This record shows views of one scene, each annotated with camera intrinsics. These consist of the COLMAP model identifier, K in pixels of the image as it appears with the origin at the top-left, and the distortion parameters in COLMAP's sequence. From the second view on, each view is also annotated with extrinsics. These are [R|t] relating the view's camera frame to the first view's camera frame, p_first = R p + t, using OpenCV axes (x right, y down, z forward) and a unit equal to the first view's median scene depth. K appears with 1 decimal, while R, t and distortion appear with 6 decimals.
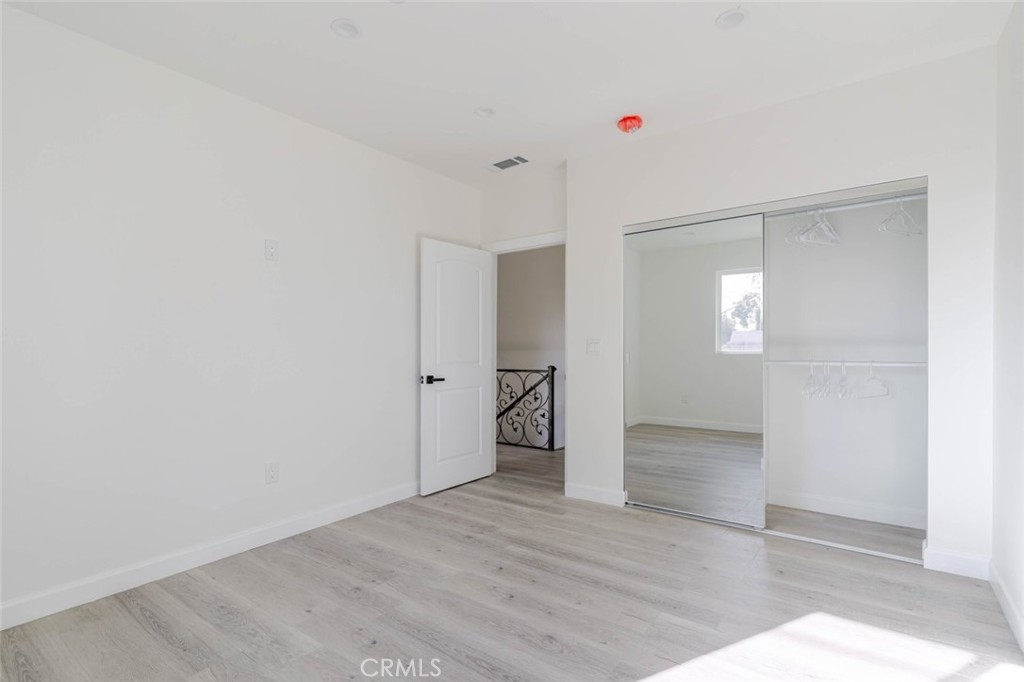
lens RADIAL K [[487.2, 0, 510.2], [0, 487.2, 347.3], [0, 0, 1]] dist [-0.000871, -0.000534]
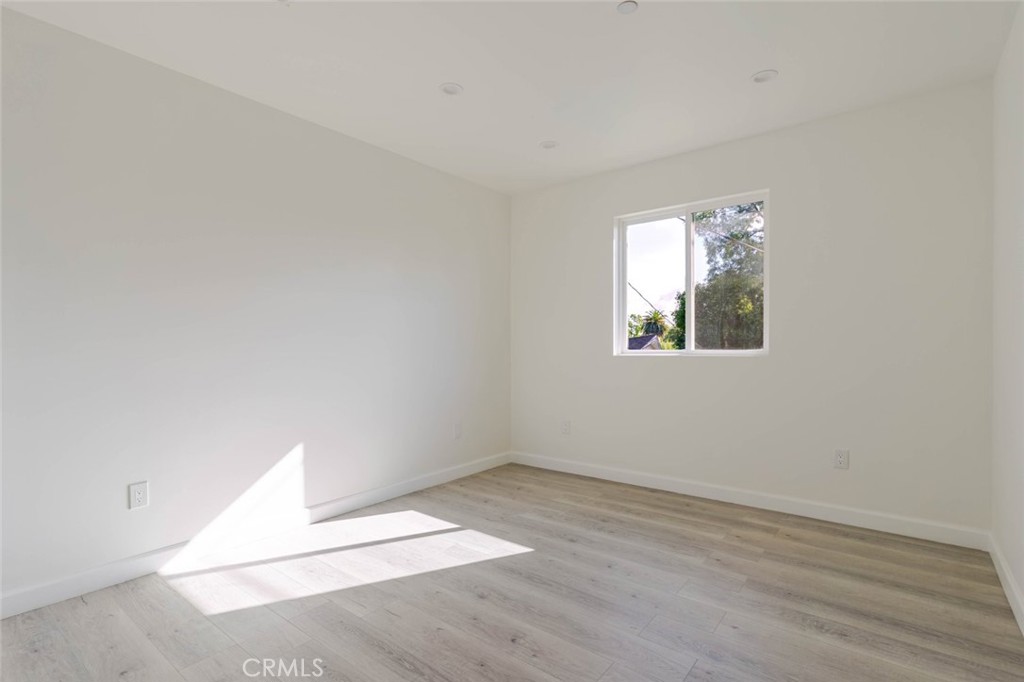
lens RADIAL K [[487.2, 0, 510.2], [0, 487.2, 347.3], [0, 0, 1]] dist [-0.000871, -0.000534]
pose [[-0.999350, 0.014604, 0.032967, -0.029336], [0.014600, 0.999893, -0.000372, 0.008134], [-0.032969, 0.000109, -0.999456, 2.024797]]
